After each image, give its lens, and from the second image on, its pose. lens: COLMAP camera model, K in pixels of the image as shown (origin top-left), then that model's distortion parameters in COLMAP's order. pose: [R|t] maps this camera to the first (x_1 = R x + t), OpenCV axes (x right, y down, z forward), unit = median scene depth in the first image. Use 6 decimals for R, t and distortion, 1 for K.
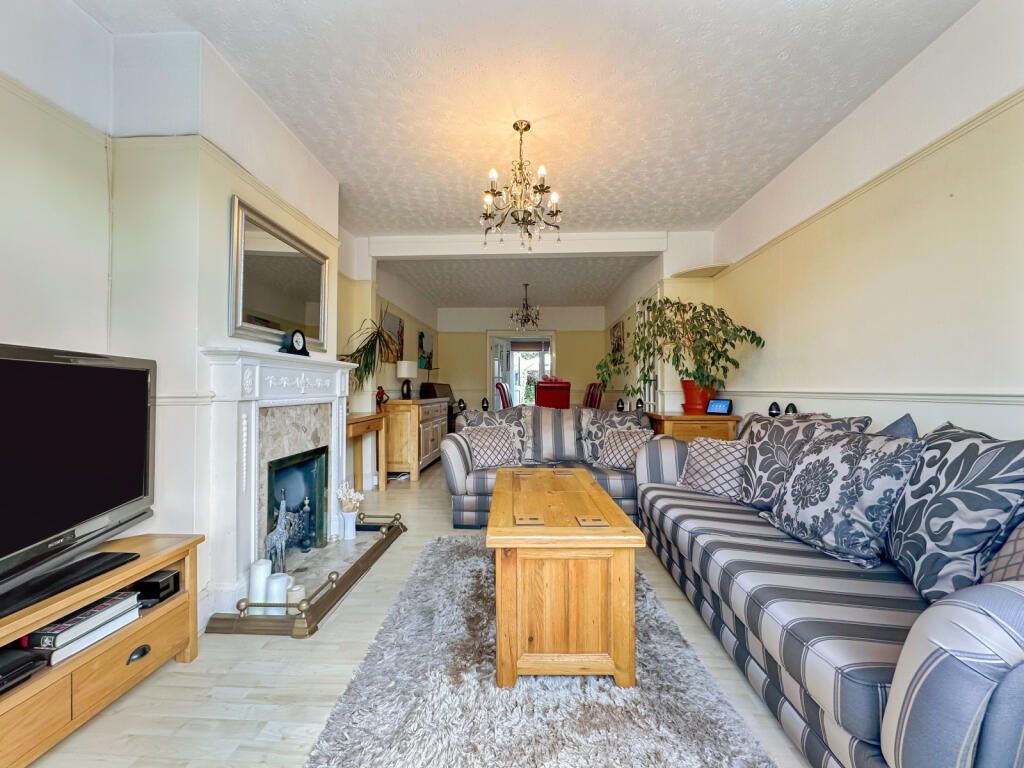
lens RADIAL K [[407.6, 0, 513.3], [0, 407.6, 383.0], [0, 0, 1]] dist [-0.000077, -0.000024]
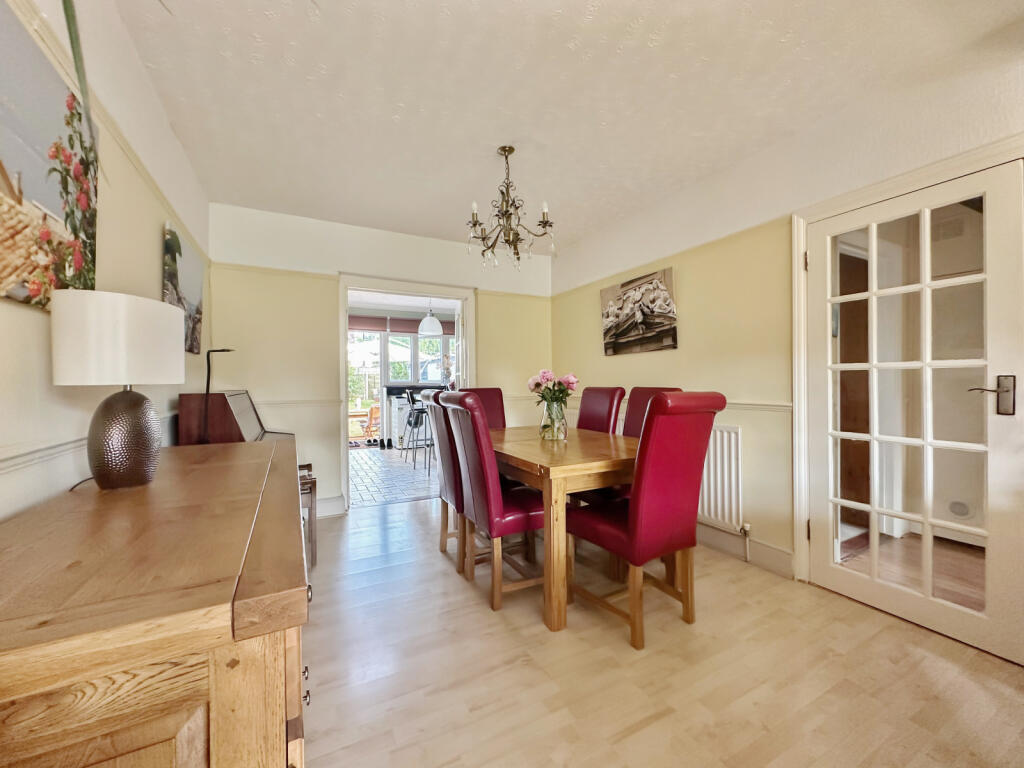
lens RADIAL K [[407.6, 0, 510.4], [0, 407.6, 384.9], [0, 0, 1]] dist [-0.000077, -0.000024]
pose [[0.858864, -0.007674, 0.512147, -0.168379], [-0.002535, 0.999812, 0.019232, -0.013993], [-0.512198, -0.017816, 0.858683, 0.611711]]
